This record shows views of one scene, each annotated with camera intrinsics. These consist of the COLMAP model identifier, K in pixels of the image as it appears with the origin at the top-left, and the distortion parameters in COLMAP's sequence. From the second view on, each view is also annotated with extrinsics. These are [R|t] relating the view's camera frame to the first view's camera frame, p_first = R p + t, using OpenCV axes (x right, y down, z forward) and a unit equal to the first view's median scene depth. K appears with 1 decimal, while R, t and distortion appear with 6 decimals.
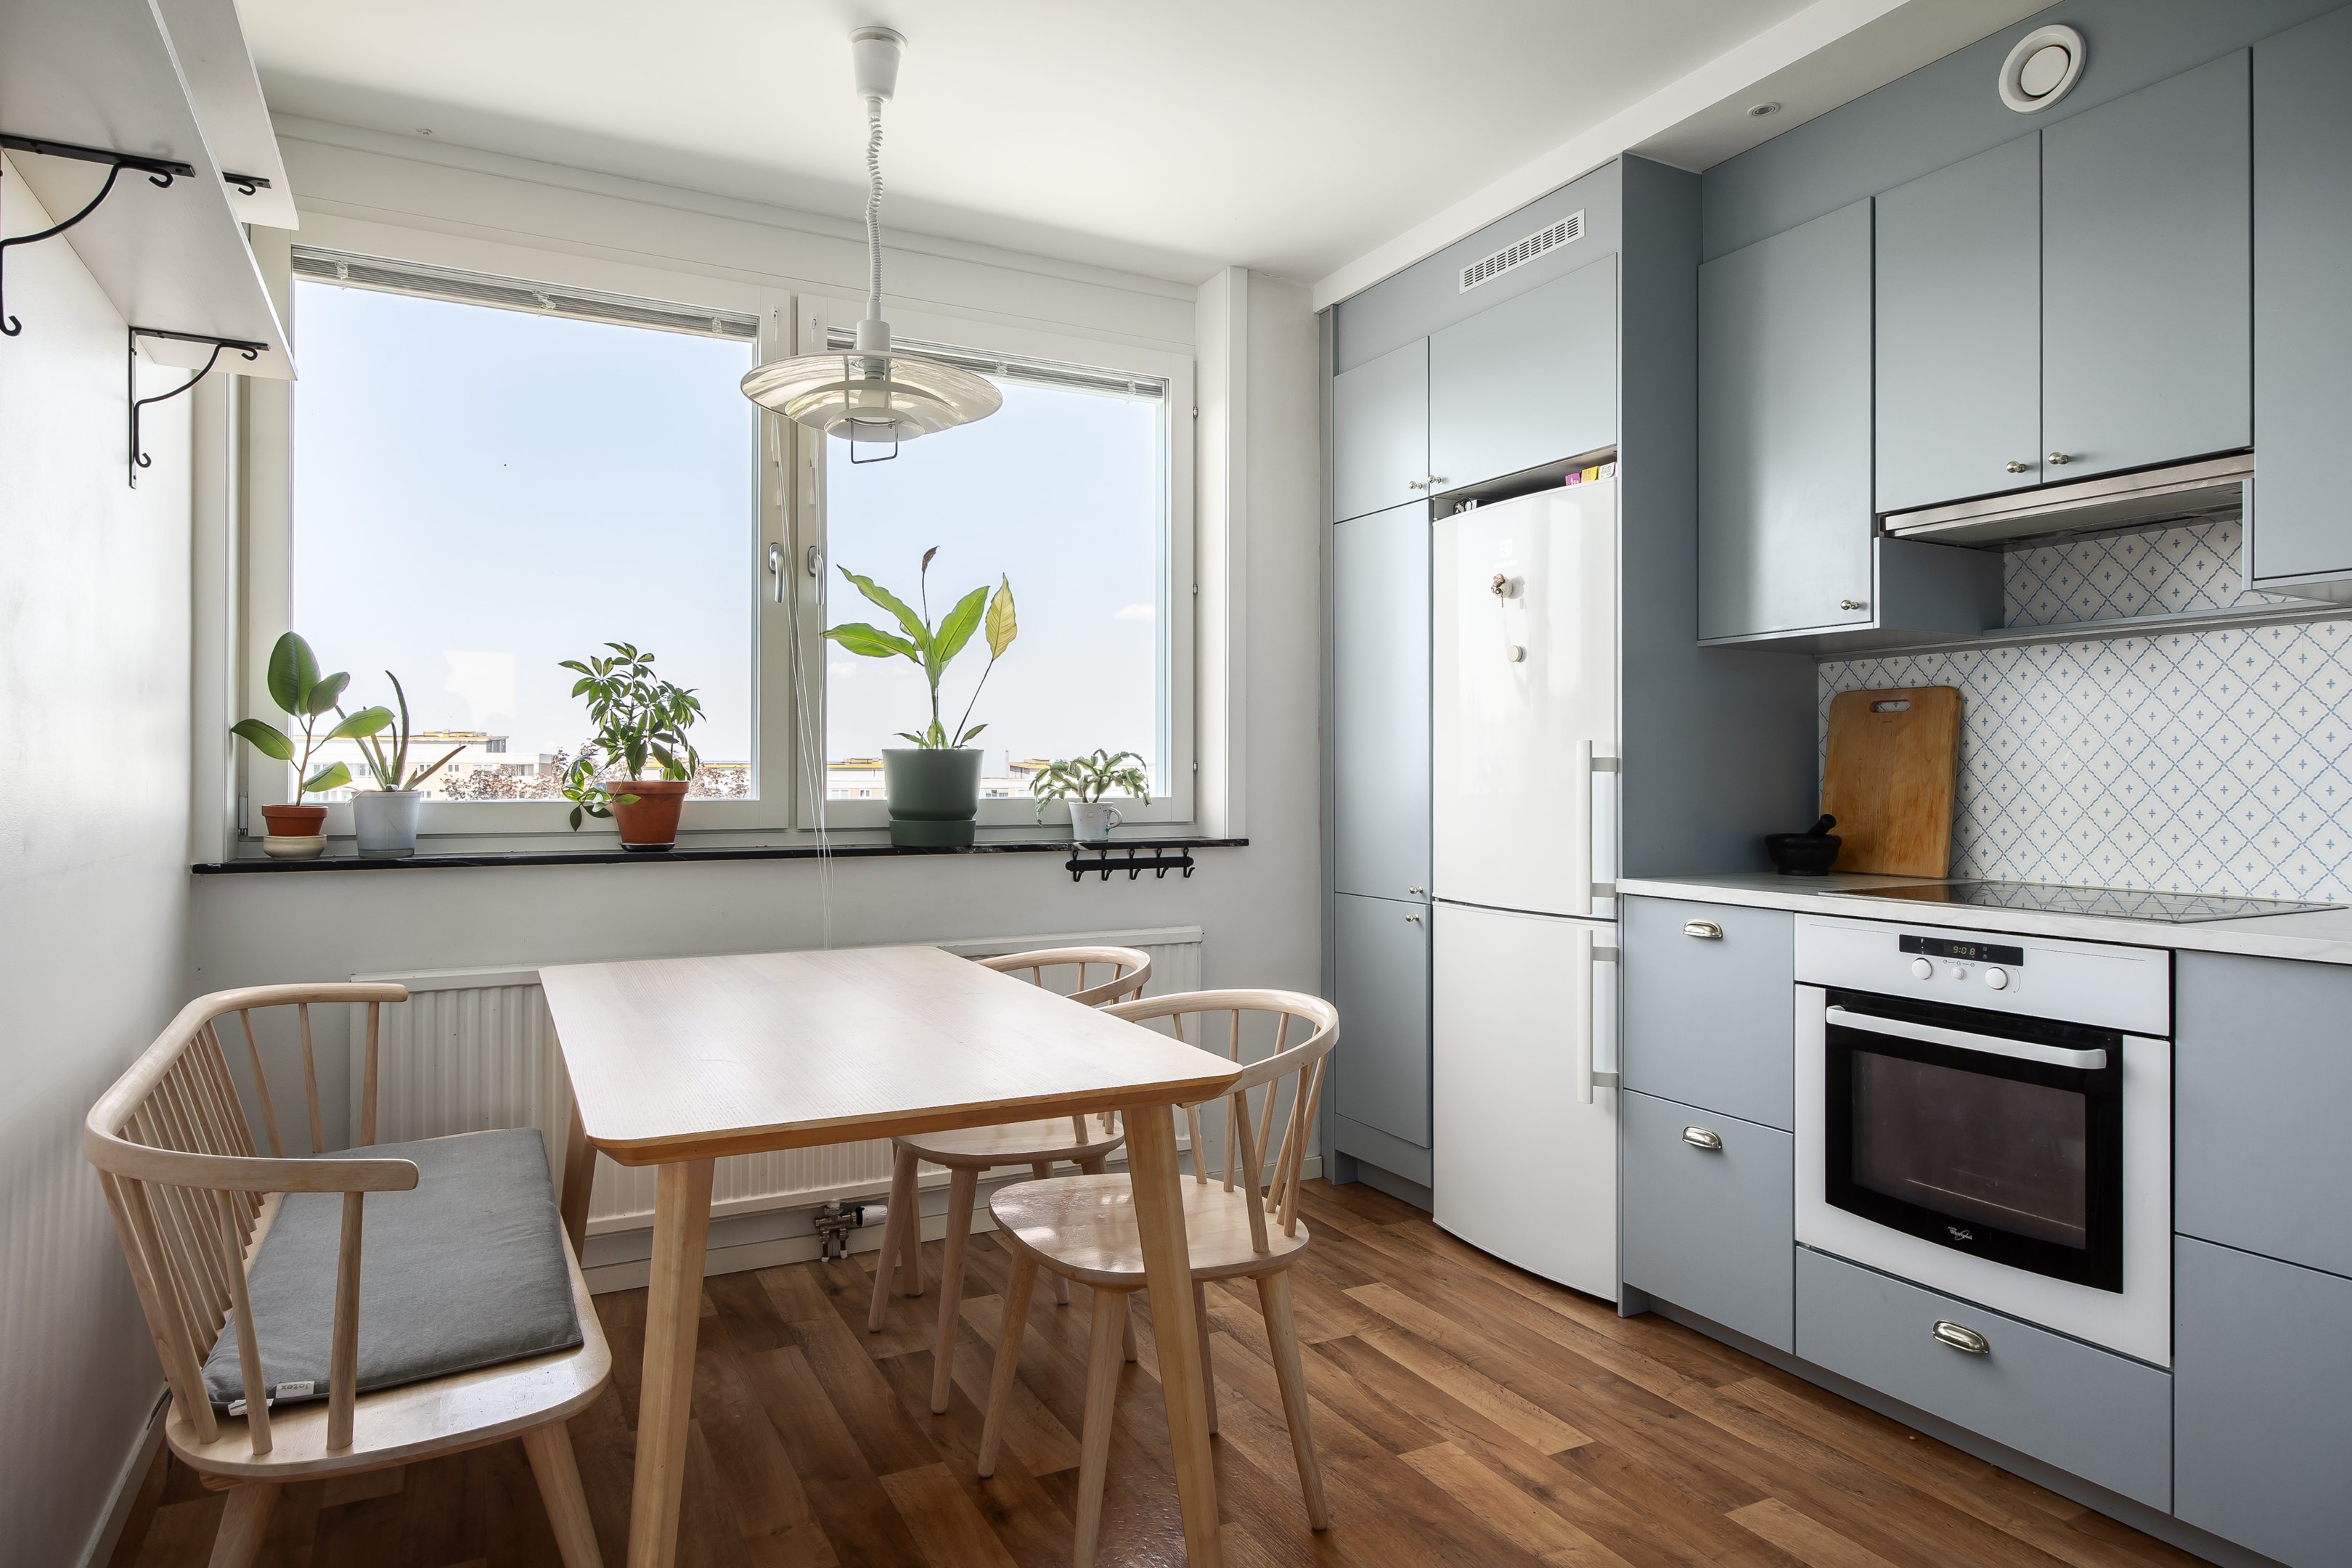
lens RADIAL K [[1336.4, 0, 1170.1], [0, 1336.4, 797.9], [0, 0, 1]] dist [0.000426, -0.002821]
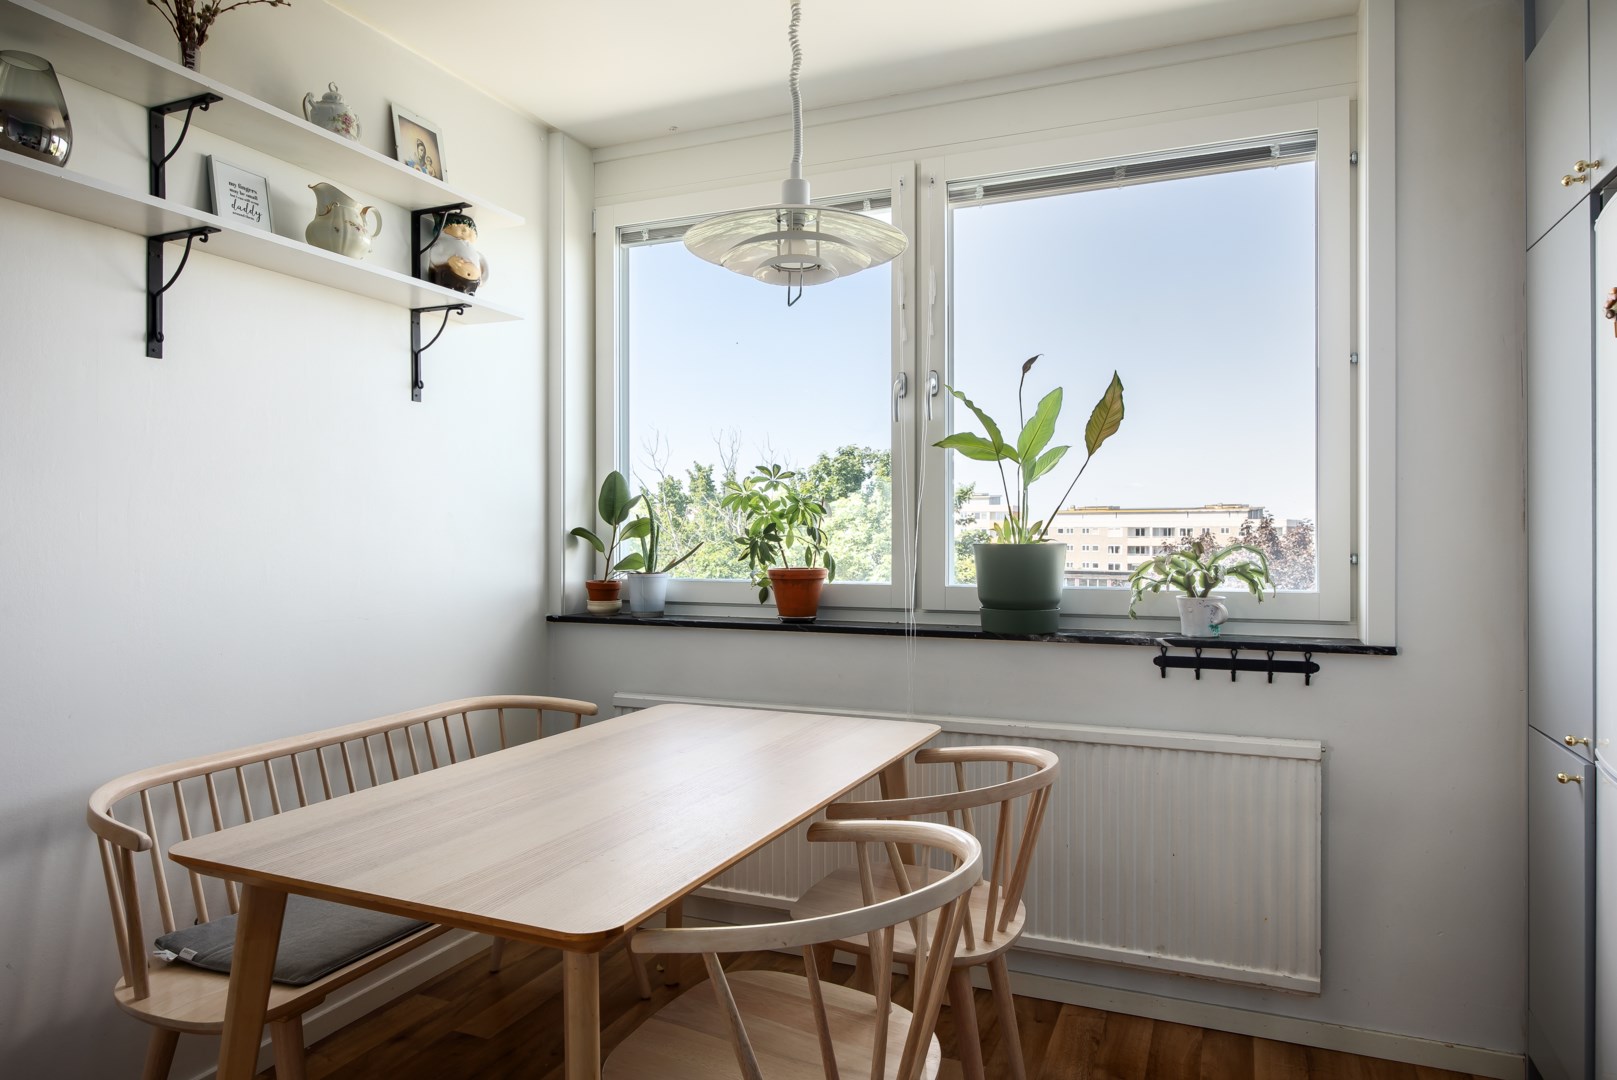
lens RADIAL K [[1036.7, 0, 809.9], [0, 1036.7, 552.9], [0, 0, 1]] dist [0.004759, 0.000419]
pose [[0.639464, 0.010322, -0.768752, 0.365080], [-0.015440, 0.999881, 0.000581, -0.026402], [0.768666, 0.011498, 0.639547, 0.330850]]
